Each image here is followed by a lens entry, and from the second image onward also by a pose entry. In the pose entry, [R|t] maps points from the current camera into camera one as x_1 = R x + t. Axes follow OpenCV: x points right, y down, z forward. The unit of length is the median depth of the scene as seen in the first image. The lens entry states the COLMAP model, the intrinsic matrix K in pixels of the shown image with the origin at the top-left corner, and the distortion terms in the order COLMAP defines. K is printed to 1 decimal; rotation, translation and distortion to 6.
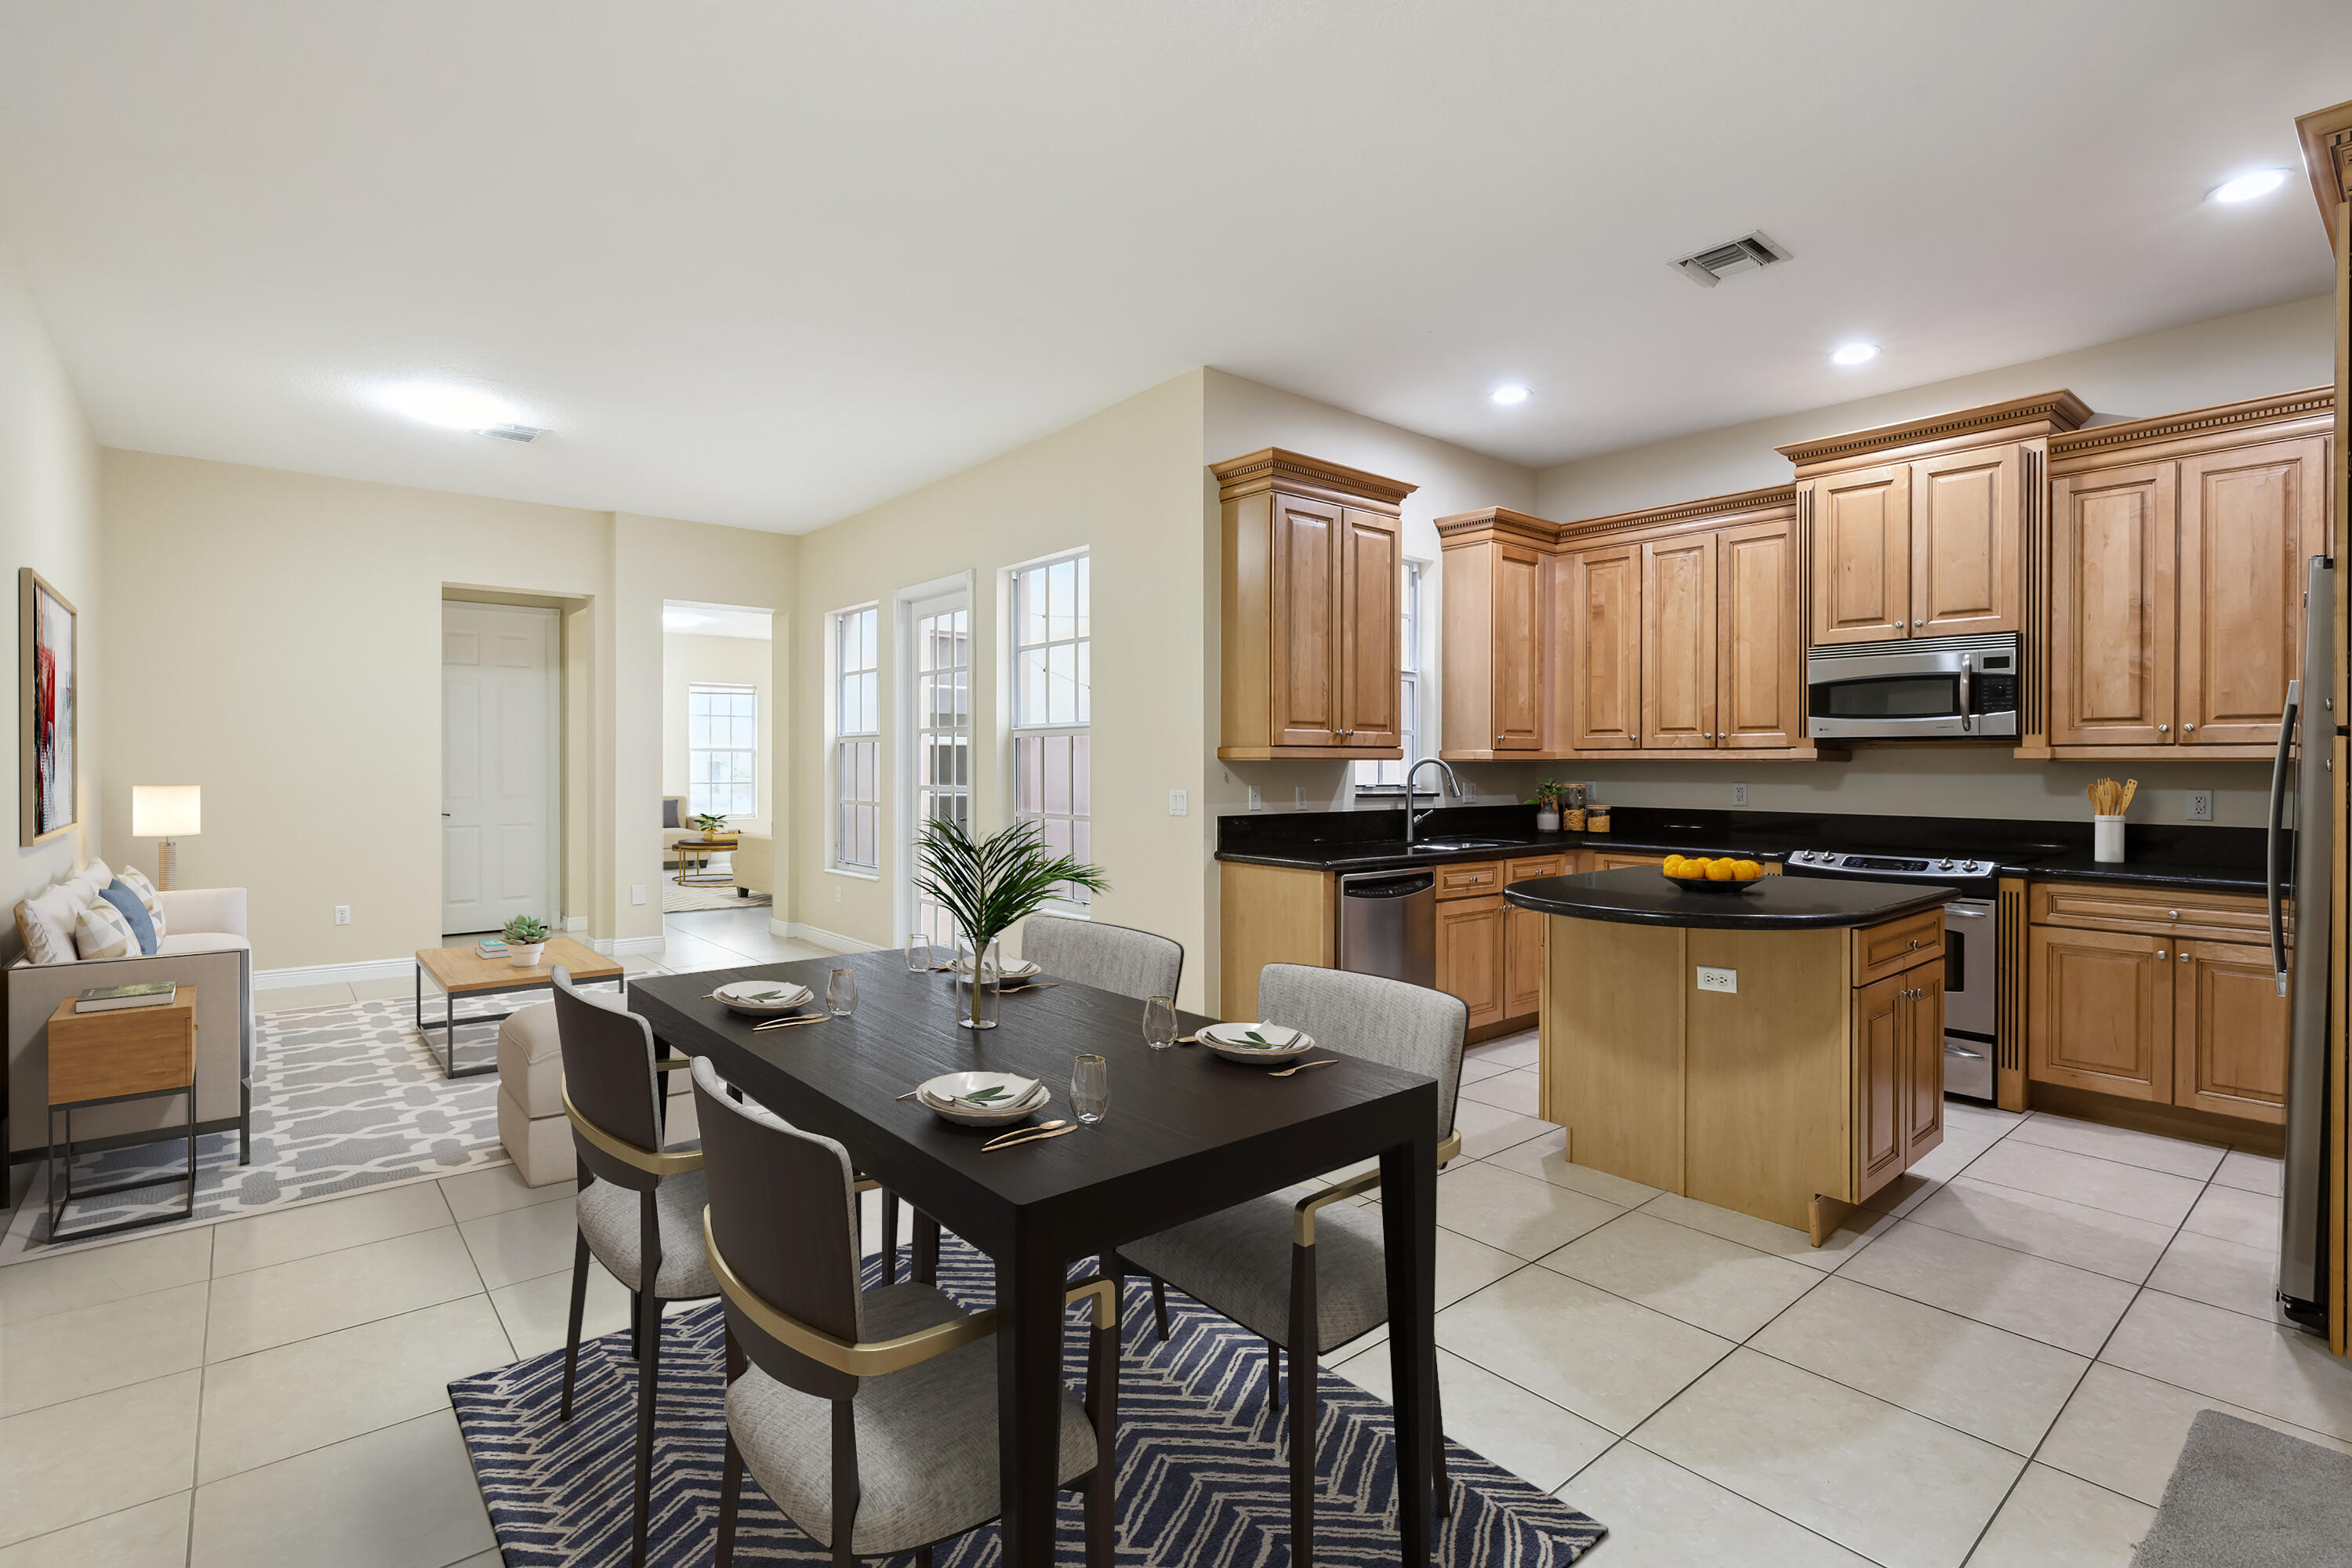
lens RADIAL K [[1109.2, 0, 1178.9], [0, 1109.2, 764.5], [0, 0, 1]] dist [-0.002219, 0.000446]
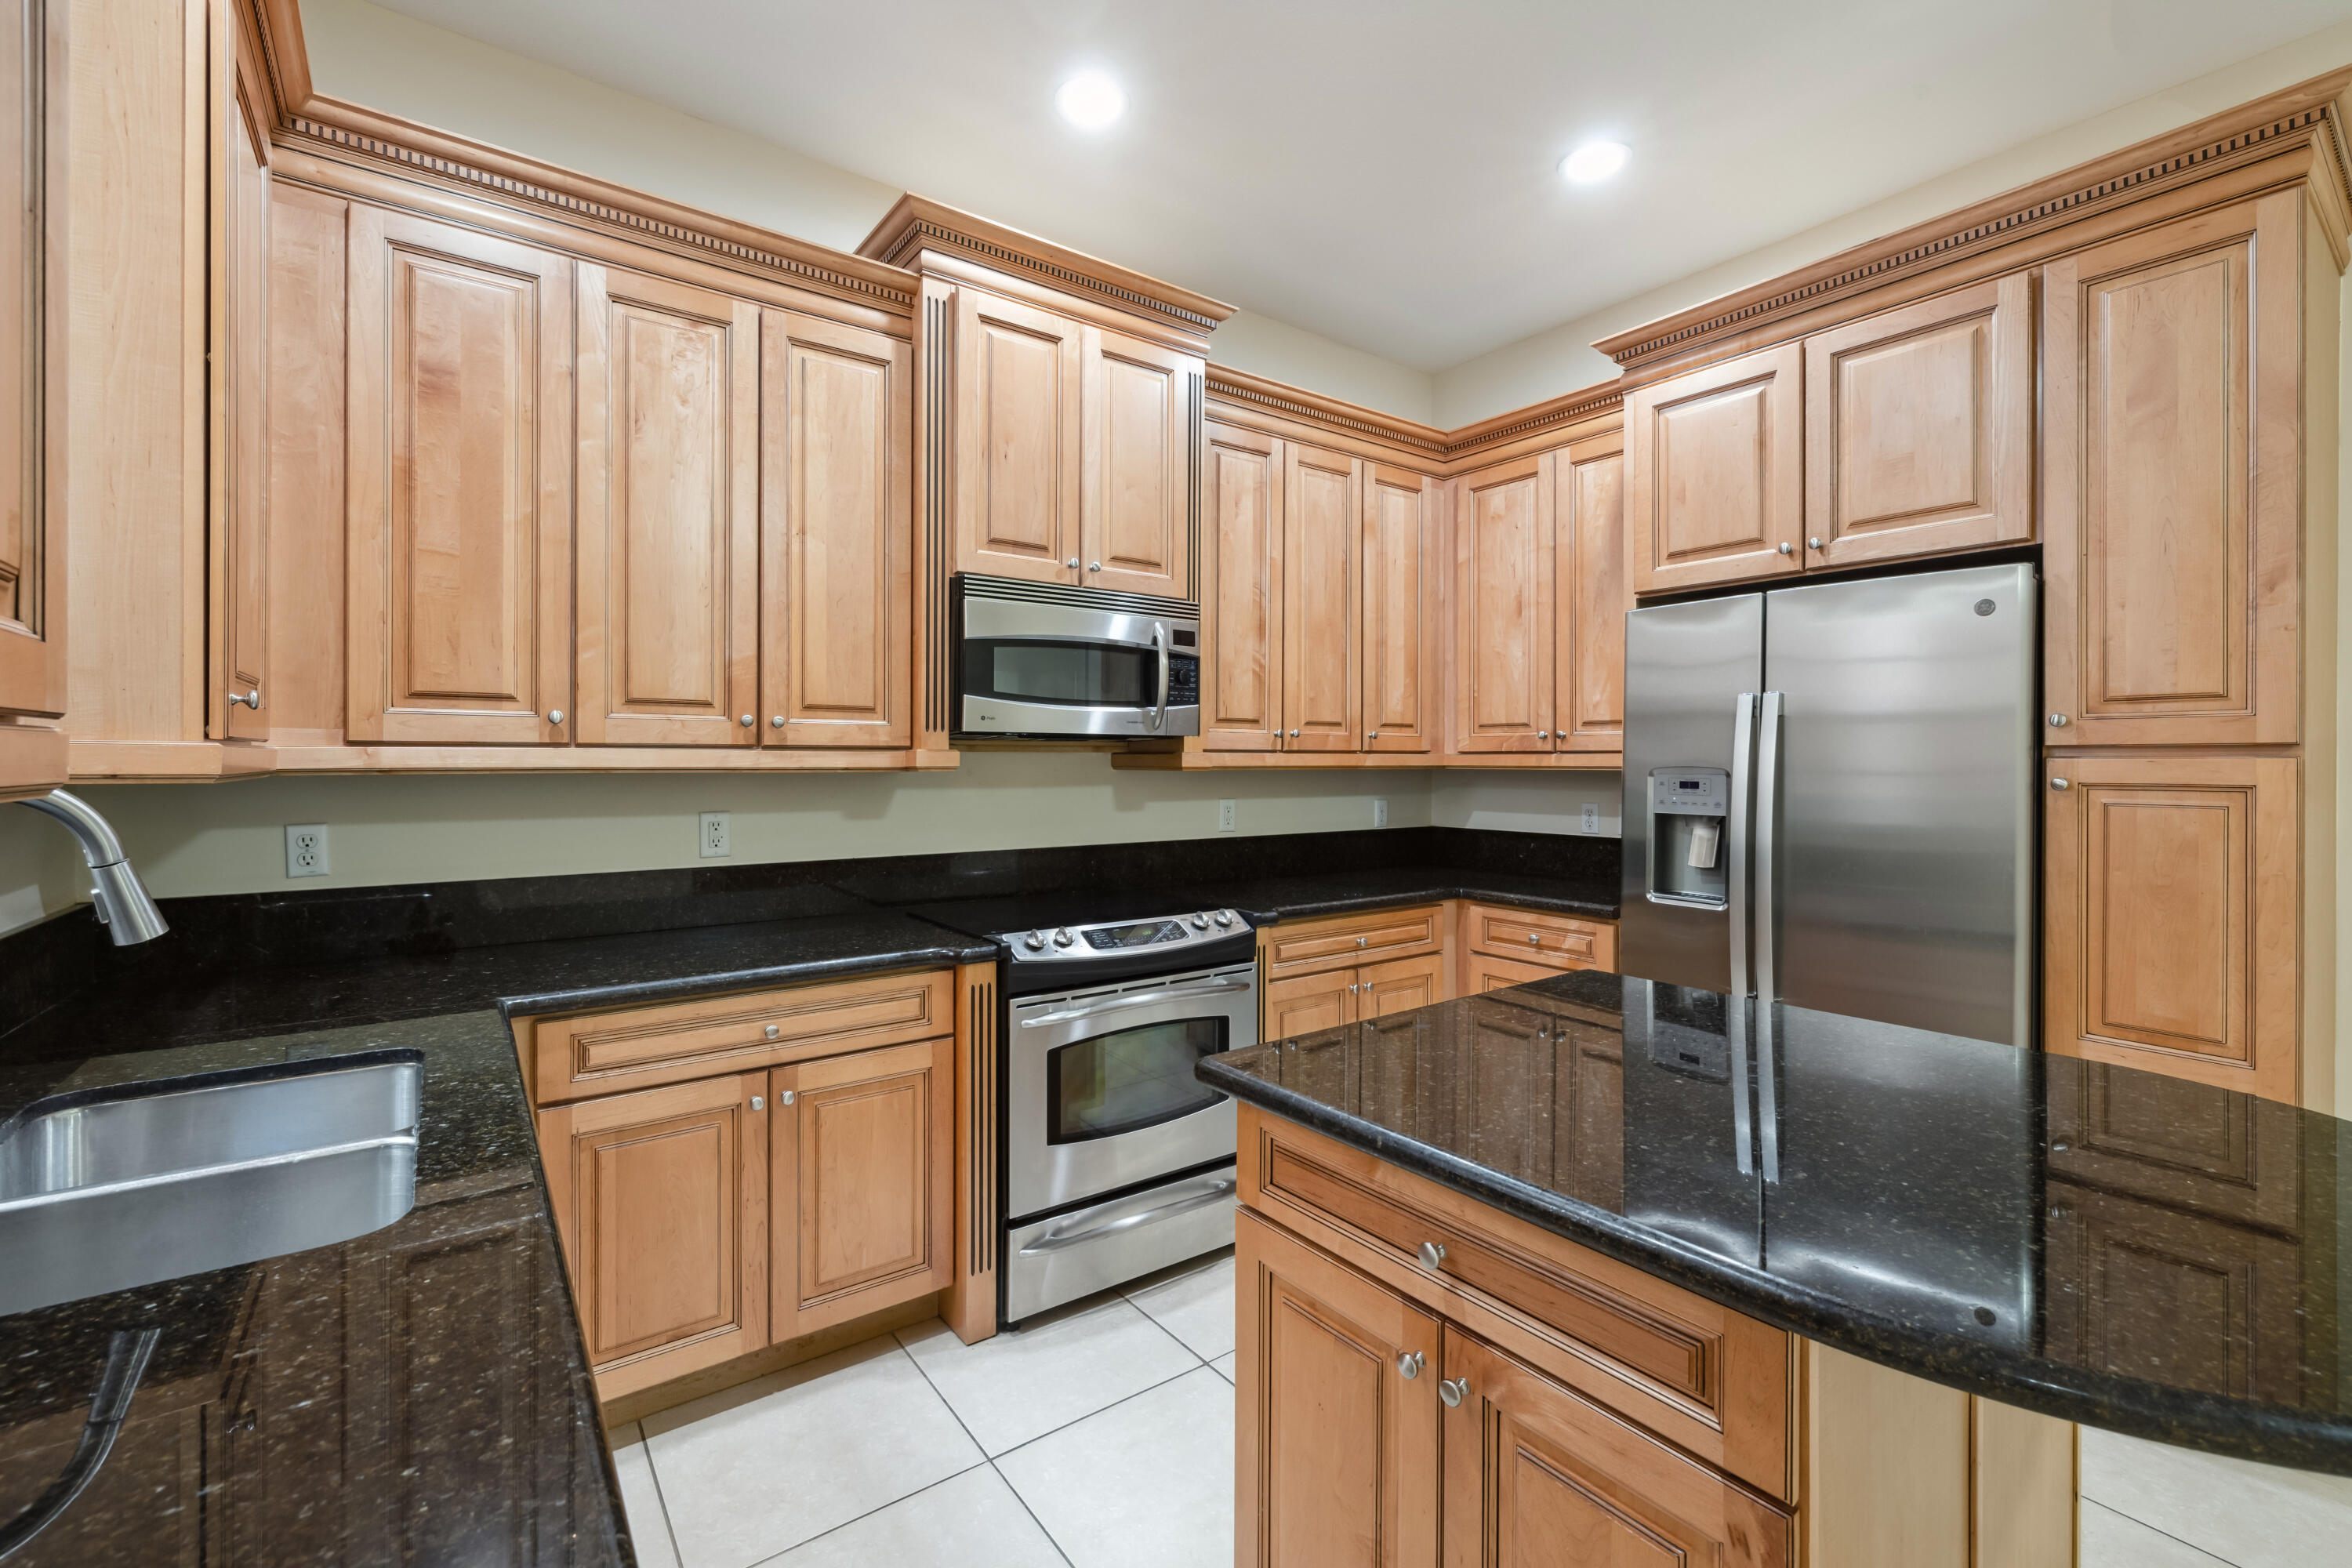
lens RADIAL K [[996.5, 0, 1175.1], [0, 996.5, 758.6], [0, 0, 1]] dist [0.001789, -0.000065]
pose [[0.071704, -0.000684, 0.997426, 0.062362], [-0.000488, 1.000000, 0.000721, -0.010452], [-0.997426, -0.000539, 0.071703, 0.847203]]
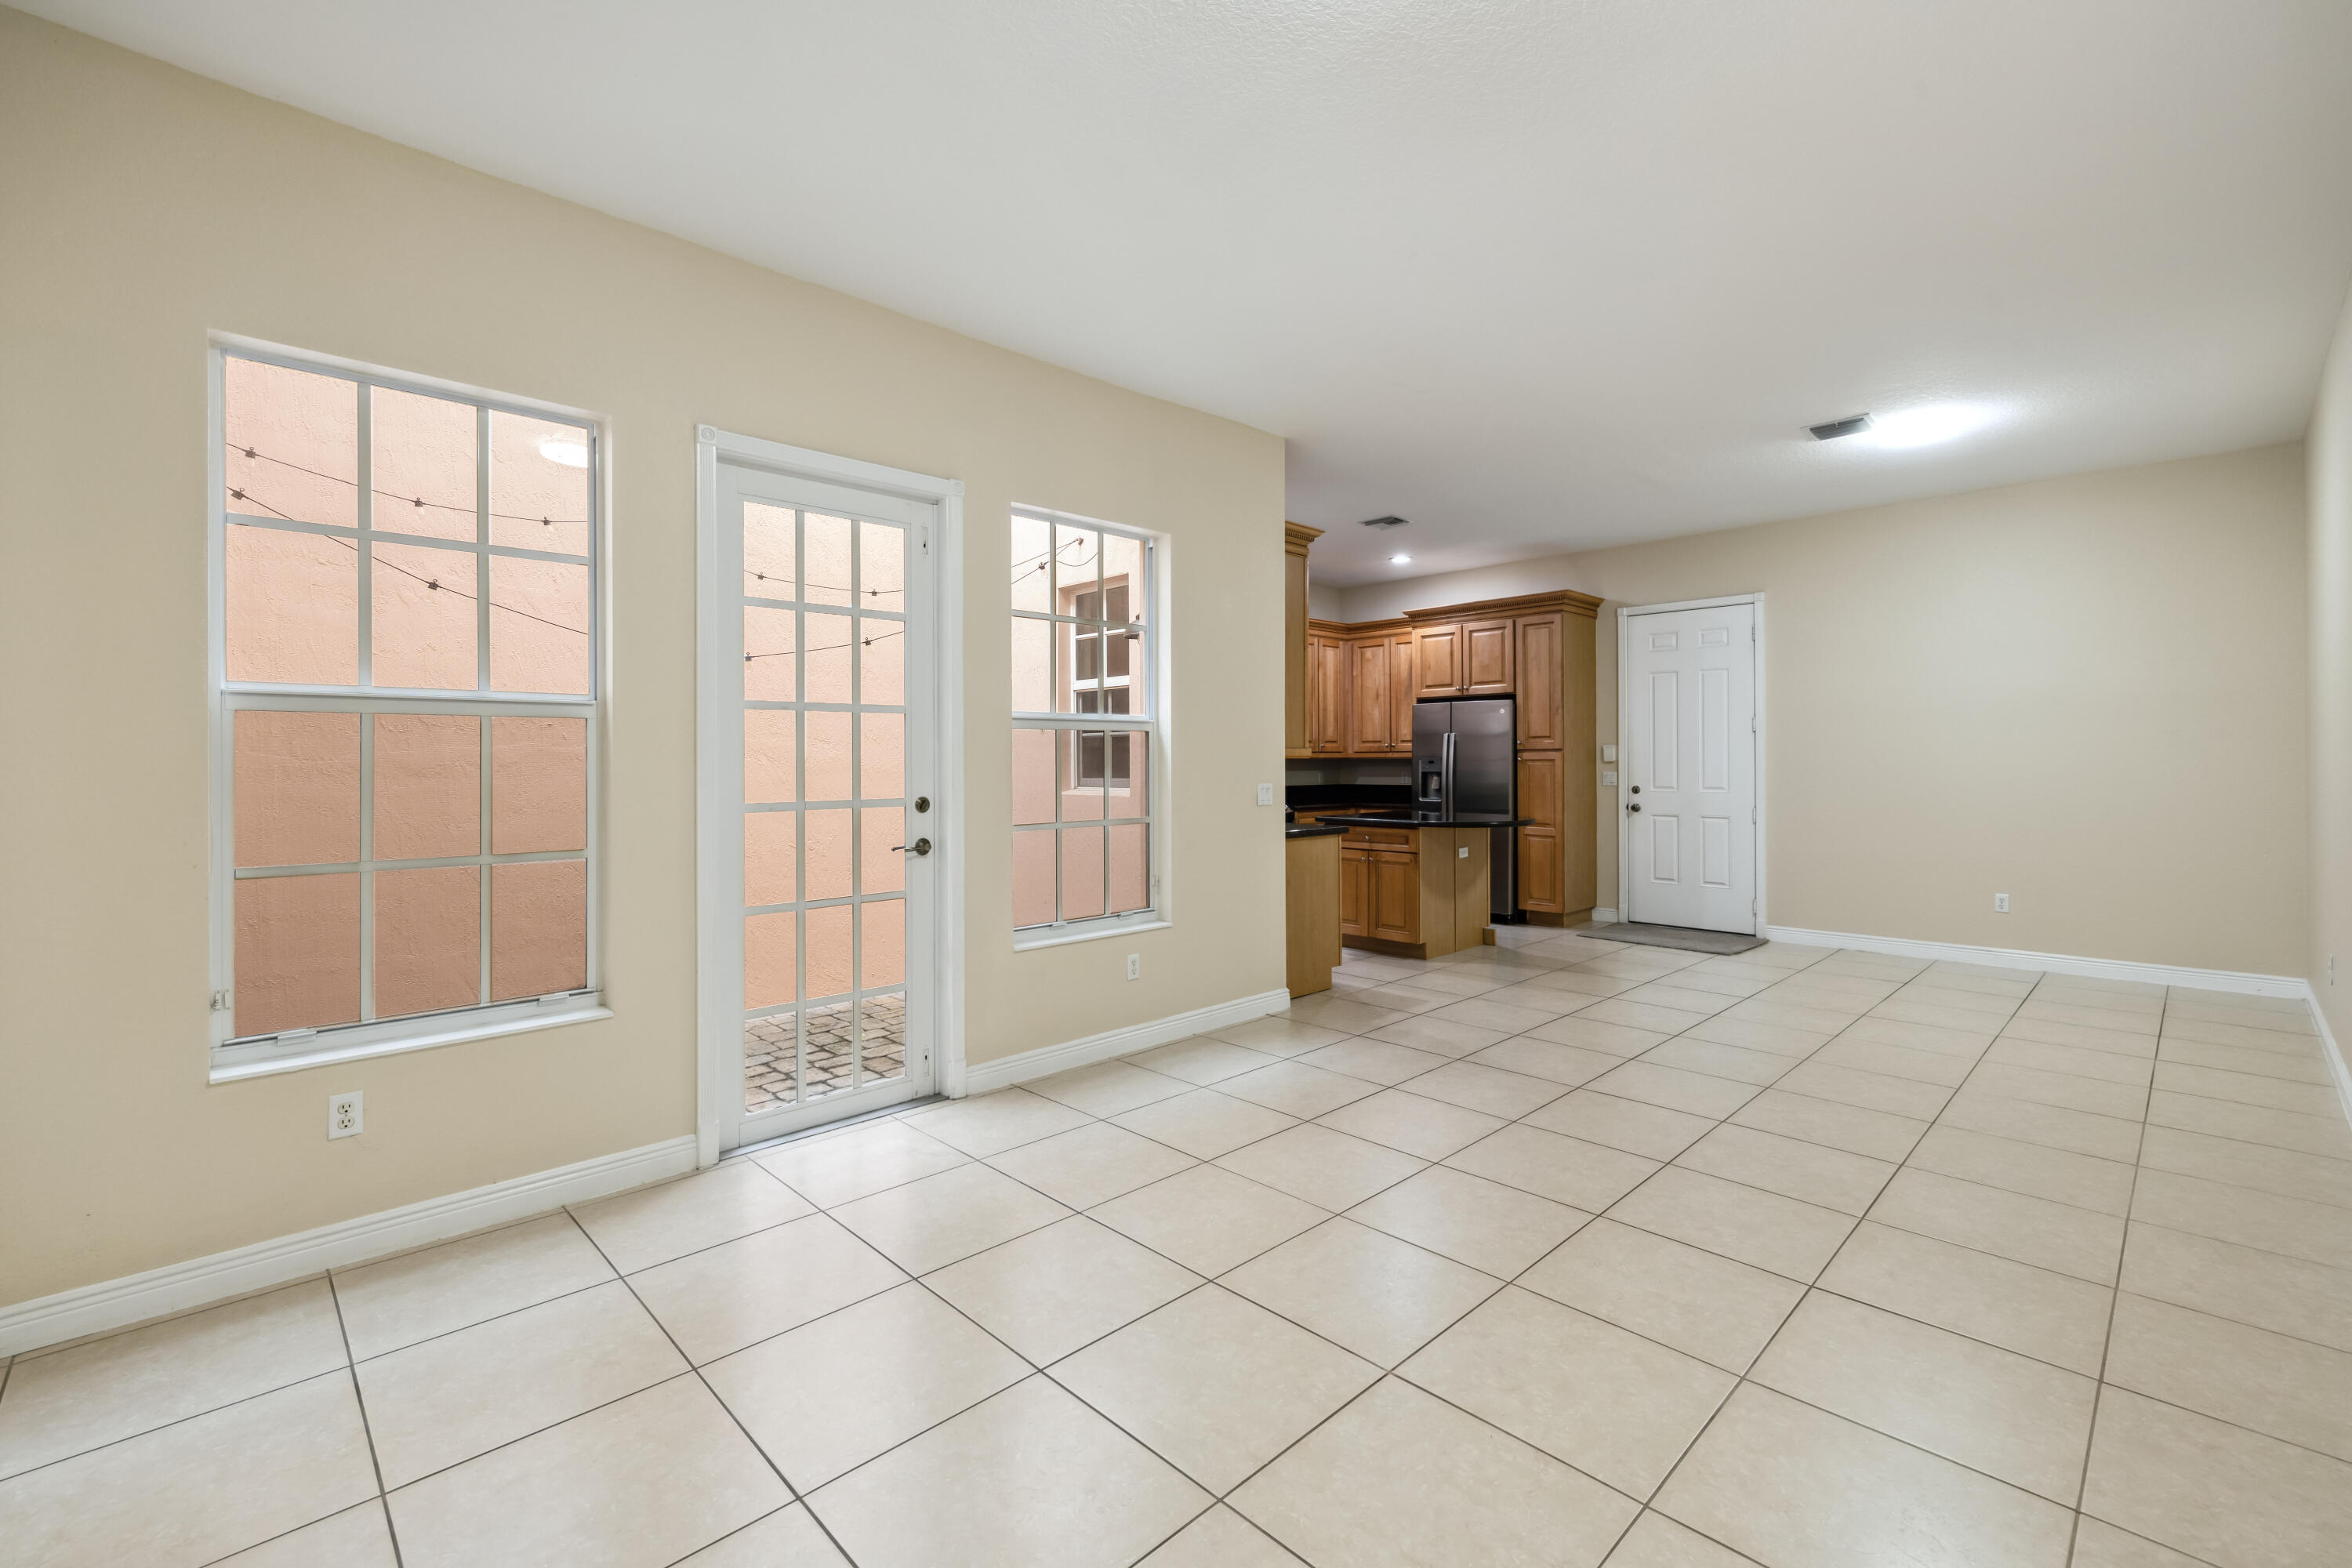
lens RADIAL K [[996.5, 0, 1175.1], [0, 996.5, 758.6], [0, 0, 1]] dist [0.001789, -0.000065]
pose [[-0.066720, 0.001751, 0.997770, -1.031117], [0.005685, 0.999983, -0.001375, -0.002086], [-0.997756, 0.005581, -0.066729, 1.152129]]
